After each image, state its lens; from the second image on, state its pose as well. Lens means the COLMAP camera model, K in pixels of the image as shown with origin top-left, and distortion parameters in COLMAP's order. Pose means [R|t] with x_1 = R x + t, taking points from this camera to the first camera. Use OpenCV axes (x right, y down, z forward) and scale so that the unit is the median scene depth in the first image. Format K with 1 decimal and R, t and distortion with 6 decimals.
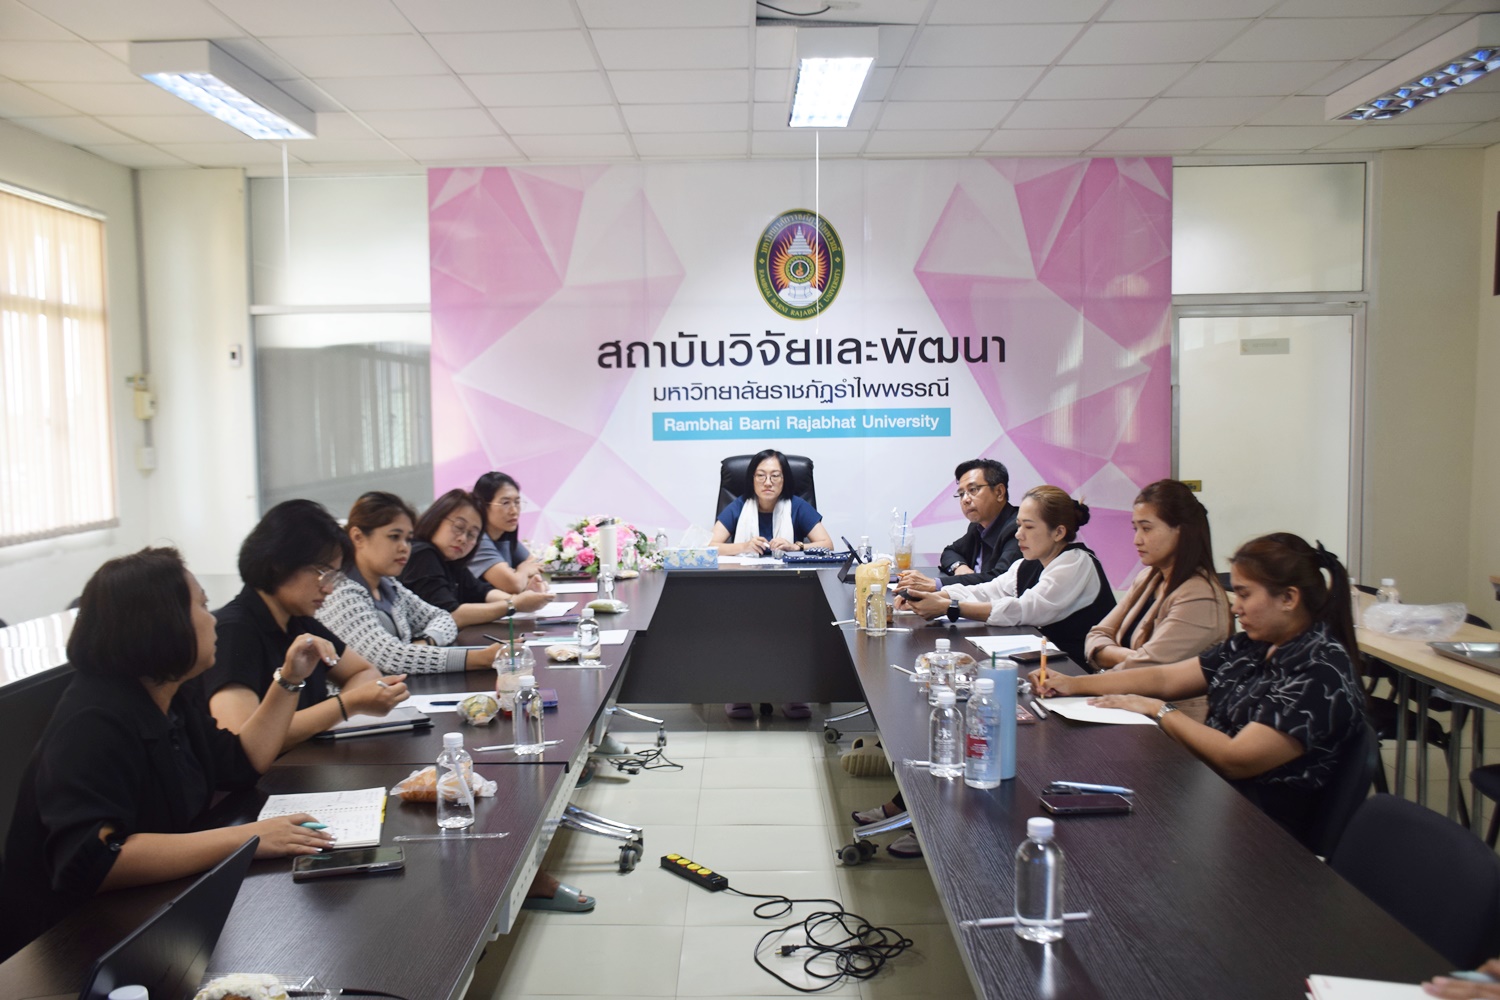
lens RADIAL K [[1424.6, 0, 754.5], [0, 1424.6, 516.5], [0, 0, 1]] dist [0.045373, 0.000000]
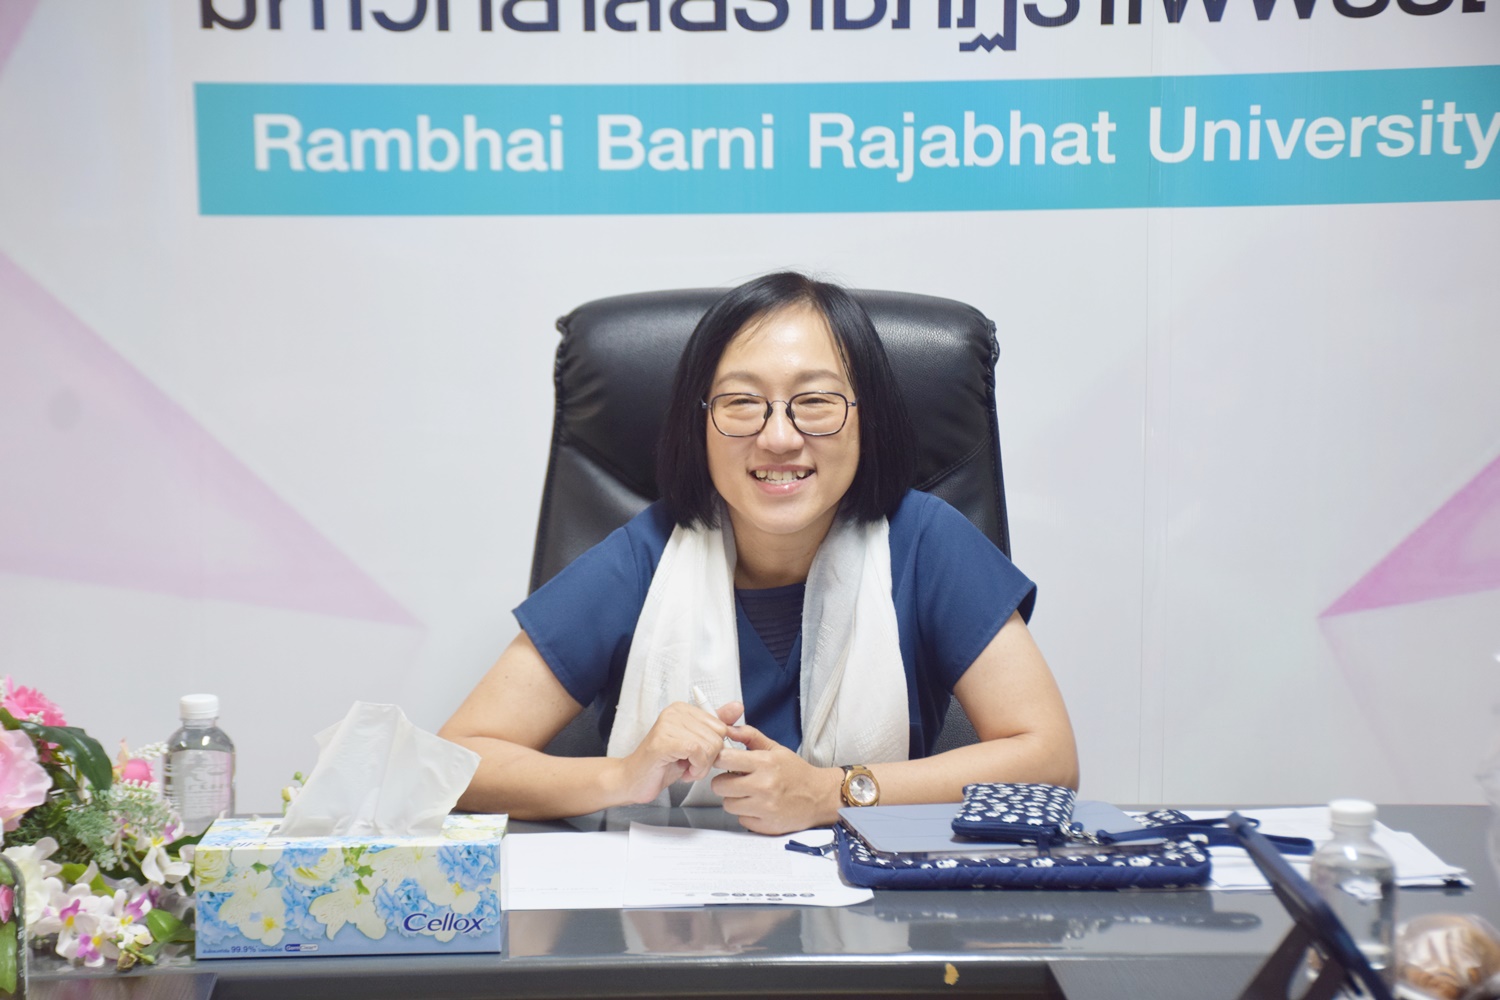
lens RADIAL K [[3255.8, 0, 673.4], [0, 3255.8, 475.3], [0, 0, 1]] dist [0.657864, 0.000000]
pose [[0.999062, 0.004213, 0.043091, -0.020403], [-0.005040, 0.999805, 0.019114, -0.023462], [-0.043002, -0.019313, 0.998888, 0.490332]]
